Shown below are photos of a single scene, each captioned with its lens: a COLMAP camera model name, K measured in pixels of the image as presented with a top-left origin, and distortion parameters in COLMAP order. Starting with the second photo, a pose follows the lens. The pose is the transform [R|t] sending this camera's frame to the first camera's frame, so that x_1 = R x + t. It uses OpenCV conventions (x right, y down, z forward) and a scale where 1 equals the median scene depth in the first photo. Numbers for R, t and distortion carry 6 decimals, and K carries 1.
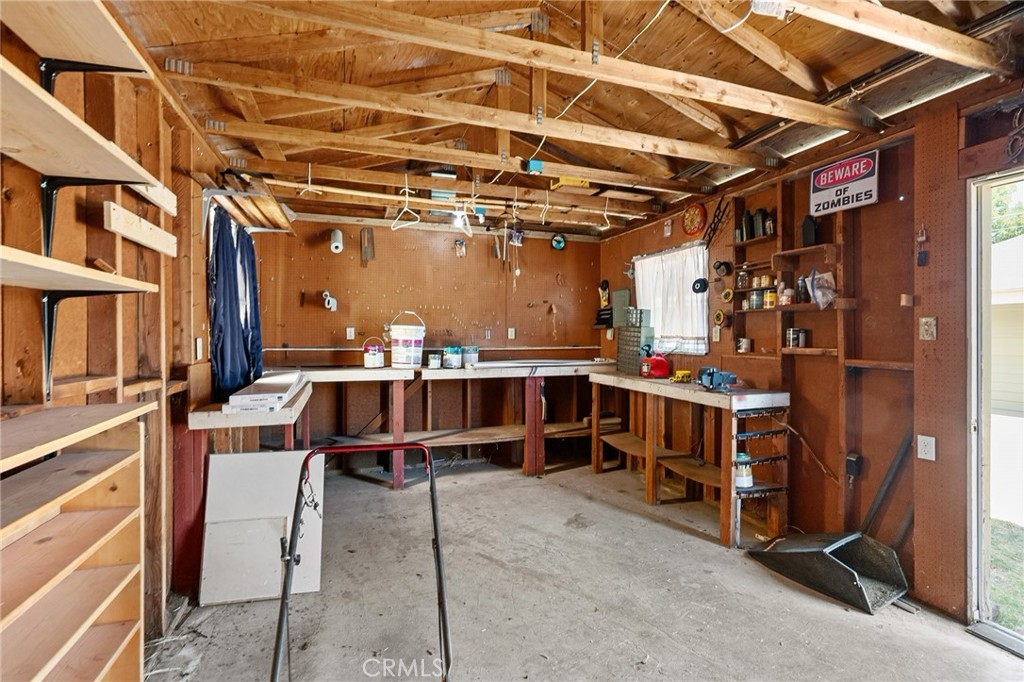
lens RADIAL K [[472.6, 0, 513.4], [0, 472.6, 340.0], [0, 0, 1]] dist [-0.008796, 0.003569]
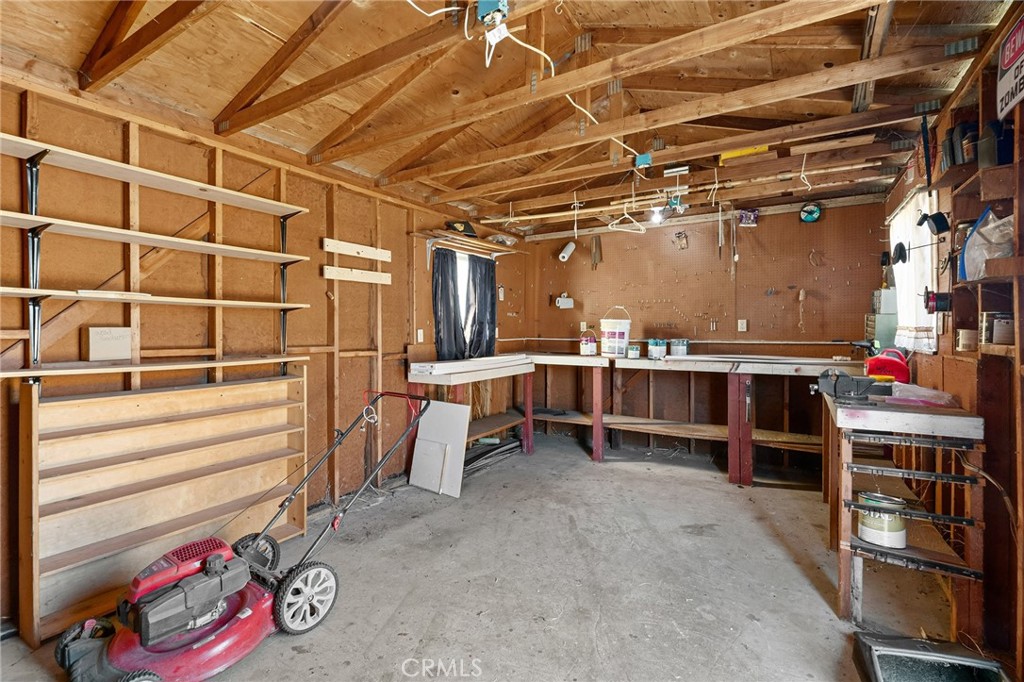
lens RADIAL K [[472.6, 0, 509.3], [0, 472.6, 333.9], [0, 0, 1]] dist [-0.008796, 0.003569]
pose [[0.625877, 0.004377, -0.779909, 0.517827], [-0.005581, 0.999984, 0.001133, 0.004880], [0.779902, 0.003643, 0.625891, 0.112060]]
